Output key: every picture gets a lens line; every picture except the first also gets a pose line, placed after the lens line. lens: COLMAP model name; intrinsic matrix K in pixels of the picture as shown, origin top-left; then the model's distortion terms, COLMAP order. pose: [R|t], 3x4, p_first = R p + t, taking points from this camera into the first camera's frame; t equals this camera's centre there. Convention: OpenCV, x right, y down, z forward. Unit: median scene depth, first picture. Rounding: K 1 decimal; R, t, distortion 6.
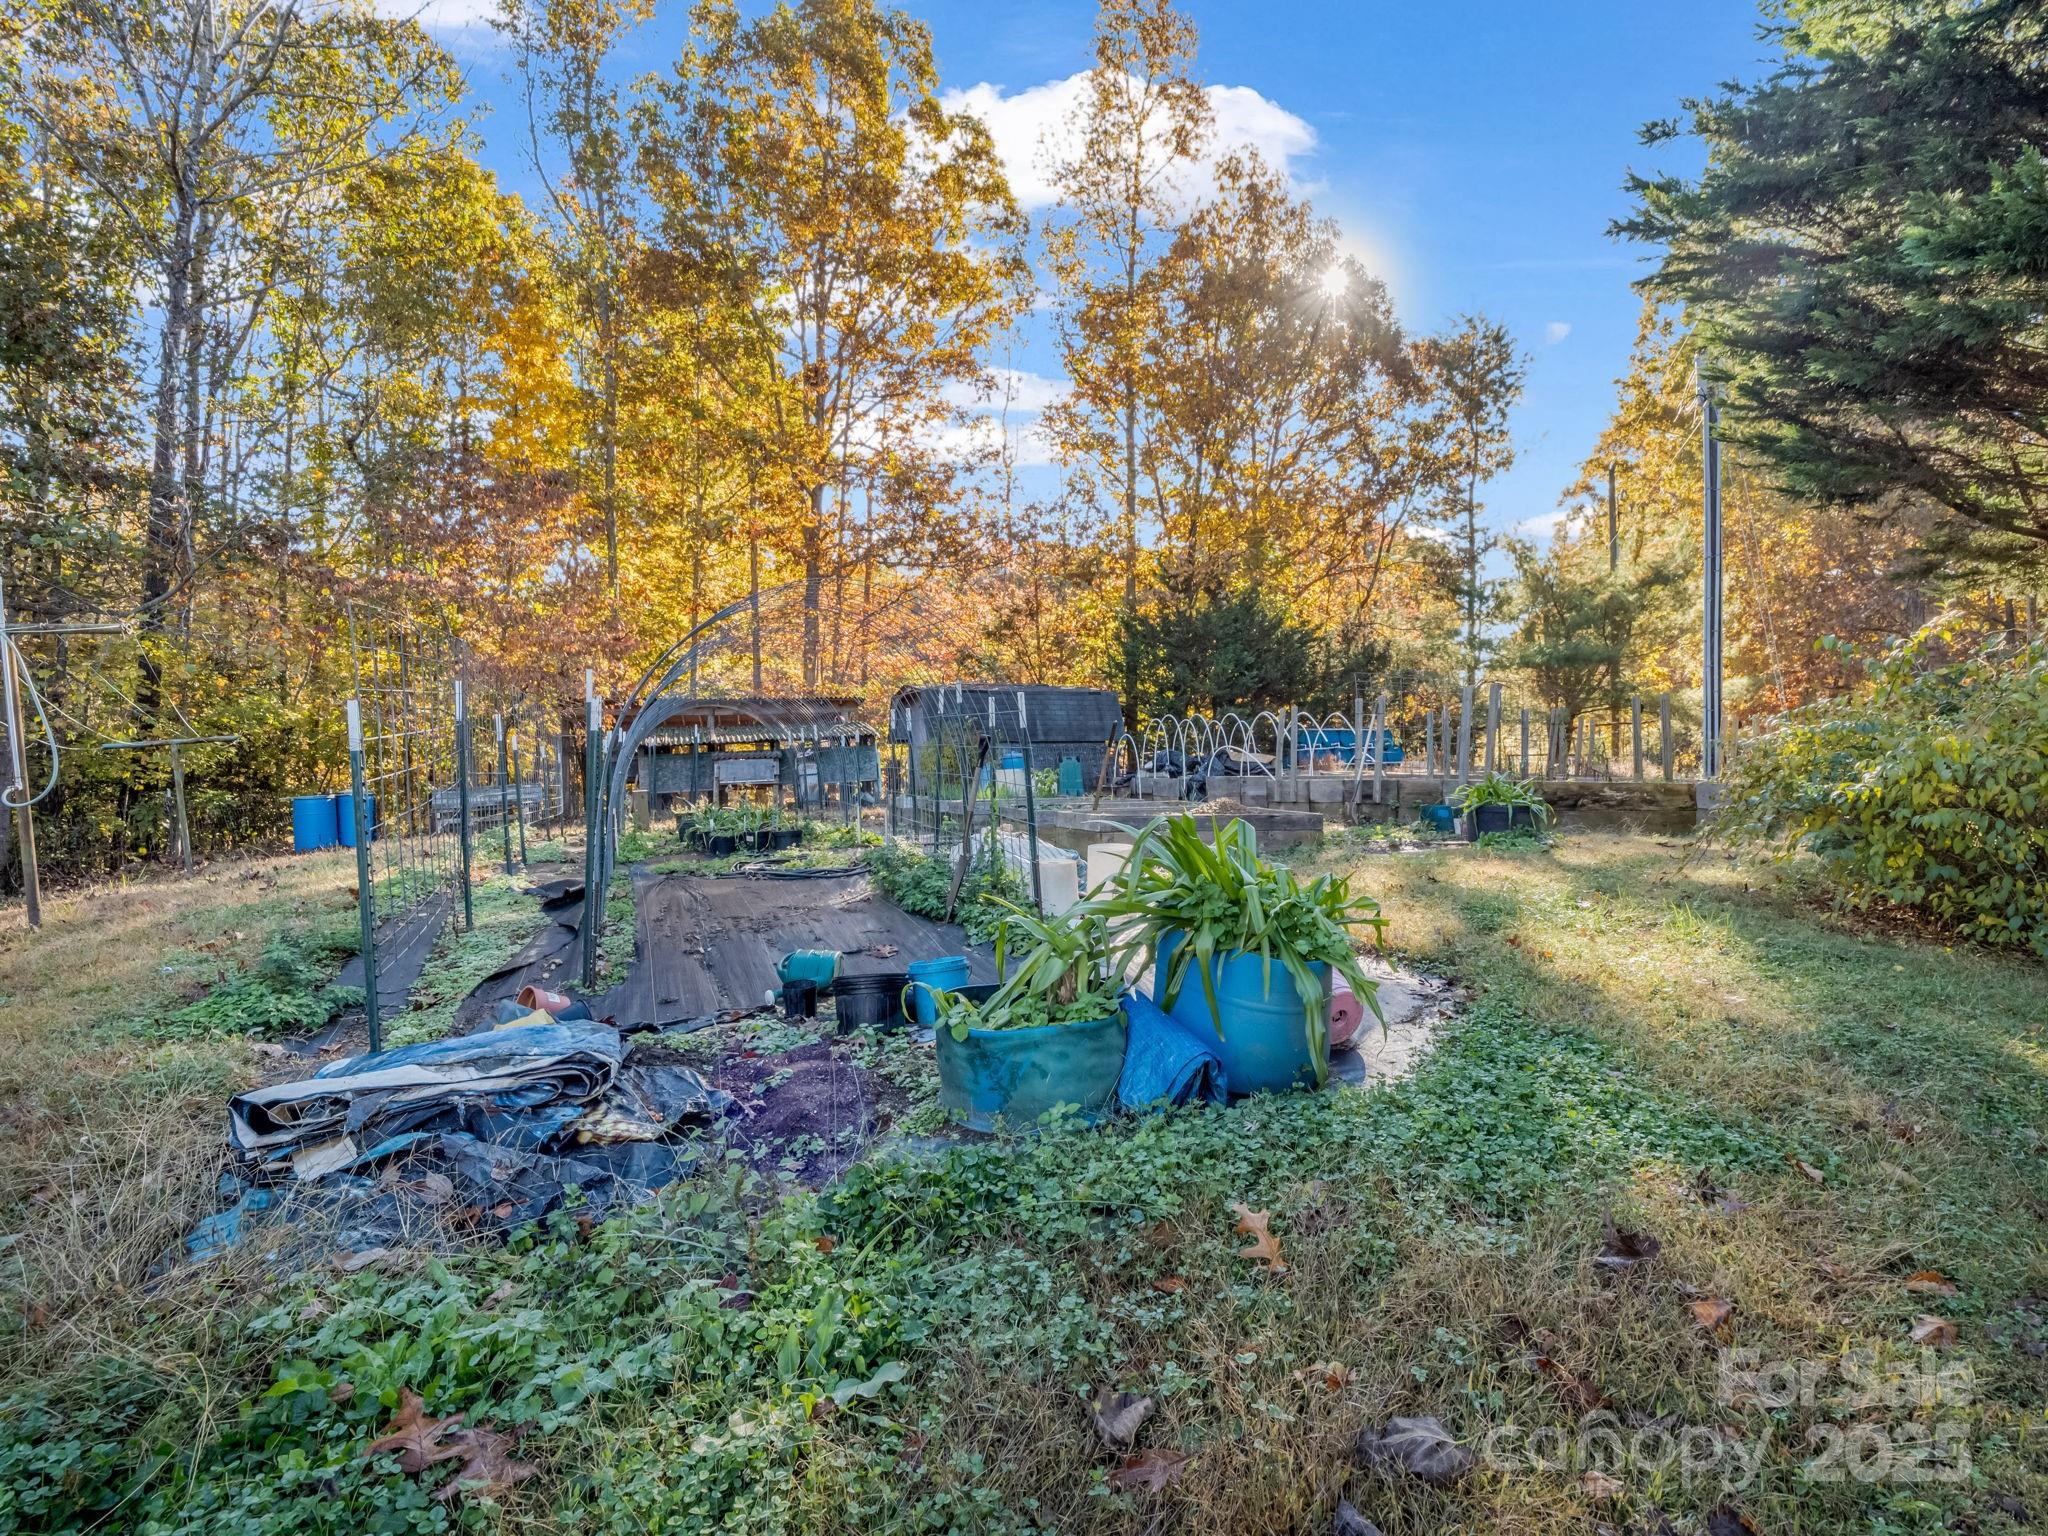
lens RADIAL K [[1017.6, 0, 1021.6], [0, 1017.6, 761.4], [0, 0, 1]] dist [-0.003740, -0.001194]
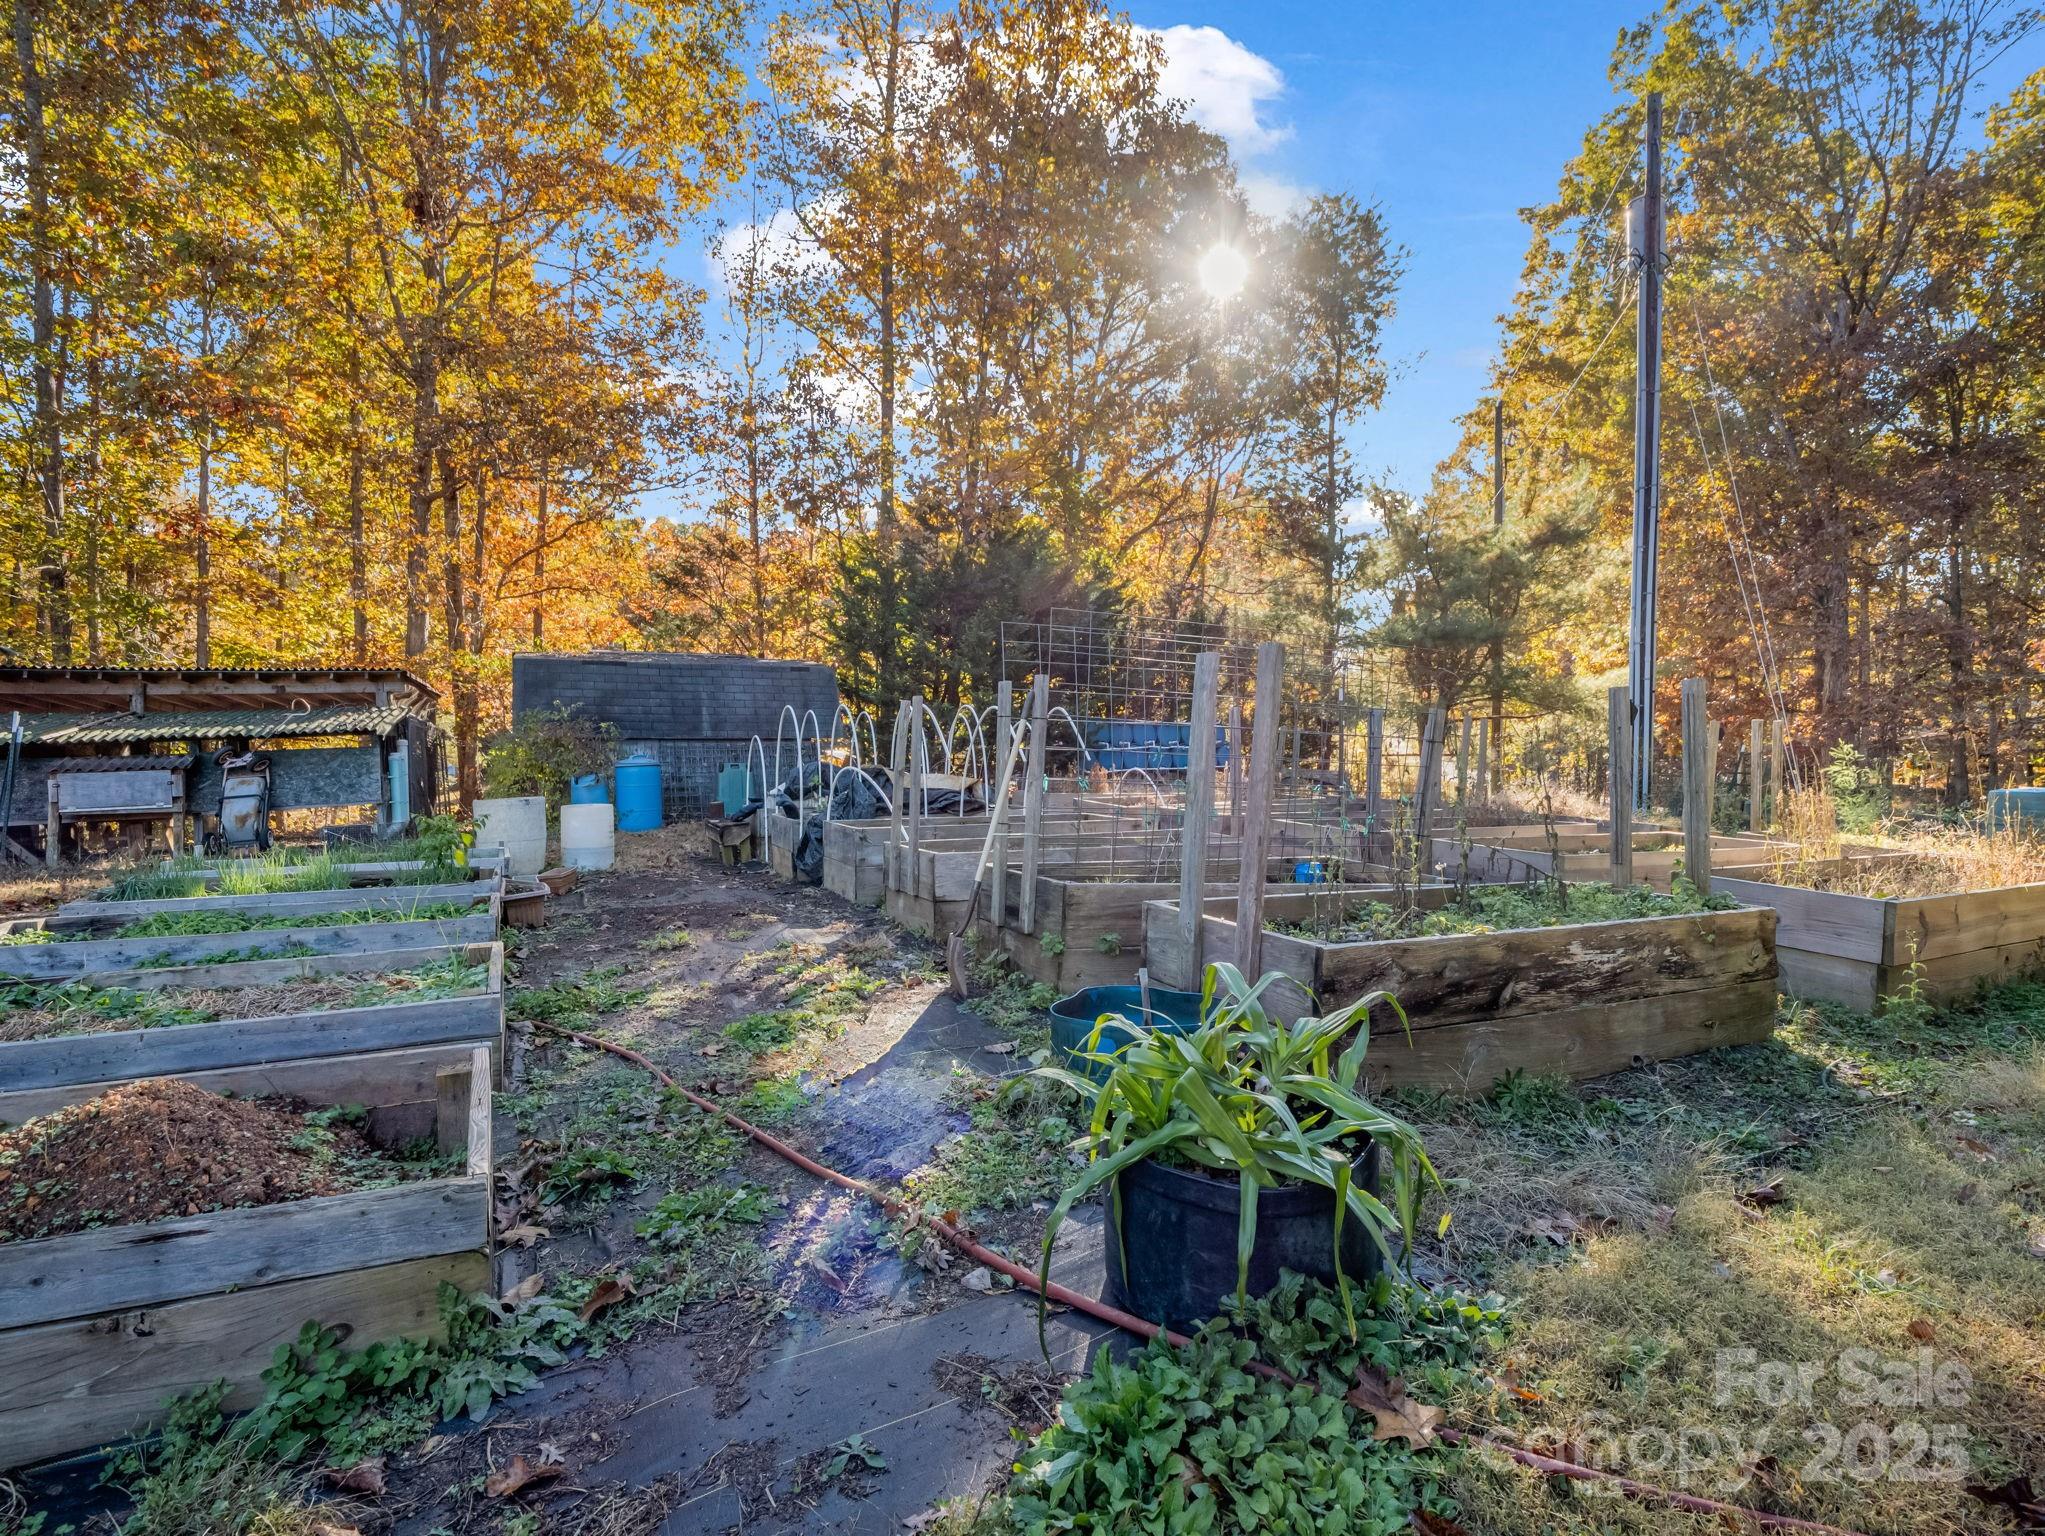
lens RADIAL K [[1016.1, 0, 1023.7], [0, 1016.1, 770.0], [0, 0, 1]] dist [-0.003740, -0.001194]
pose [[0.994083, 0.006034, 0.108459, 0.123518], [-0.009078, 0.999578, 0.027594, -0.015080], [-0.108246, -0.028415, 0.993718, 0.240112]]
